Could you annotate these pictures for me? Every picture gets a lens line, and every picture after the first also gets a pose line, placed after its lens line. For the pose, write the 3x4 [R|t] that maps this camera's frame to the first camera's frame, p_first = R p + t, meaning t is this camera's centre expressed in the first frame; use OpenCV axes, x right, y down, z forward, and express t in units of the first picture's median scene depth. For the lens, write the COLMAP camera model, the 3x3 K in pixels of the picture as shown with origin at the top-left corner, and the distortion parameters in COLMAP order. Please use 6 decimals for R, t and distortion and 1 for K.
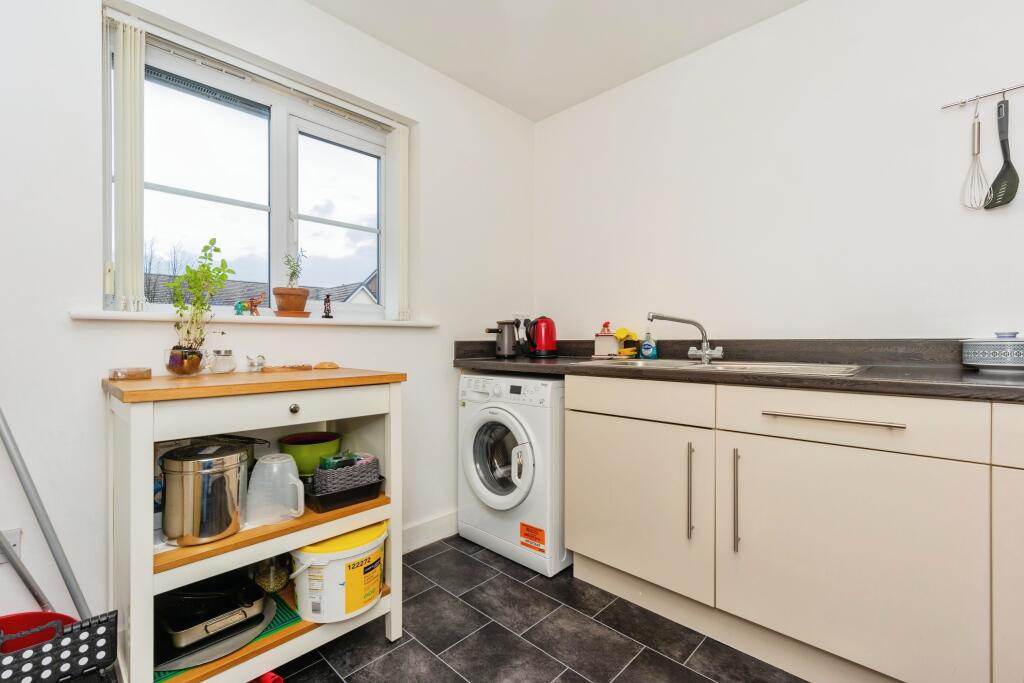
lens RADIAL K [[436.4, 0, 512.9], [0, 436.4, 335.5], [0, 0, 1]] dist [-0.018247, 0.000034]
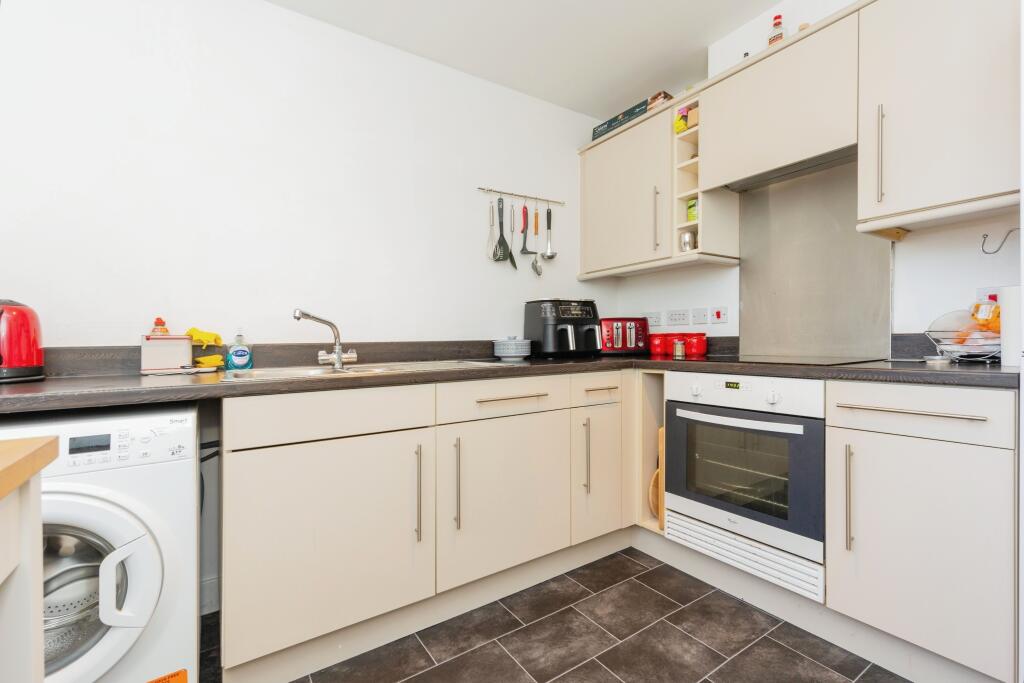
lens RADIAL K [[454.9, 0, 512.0], [0, 454.9, 341.5], [0, 0, 1]] dist [0.010257, -0.000235]
pose [[0.207222, -0.001630, 0.978293, -0.456112], [0.005905, 0.999982, 0.000415, 0.009278], [-0.978276, 0.005691, 0.207228, 0.449926]]
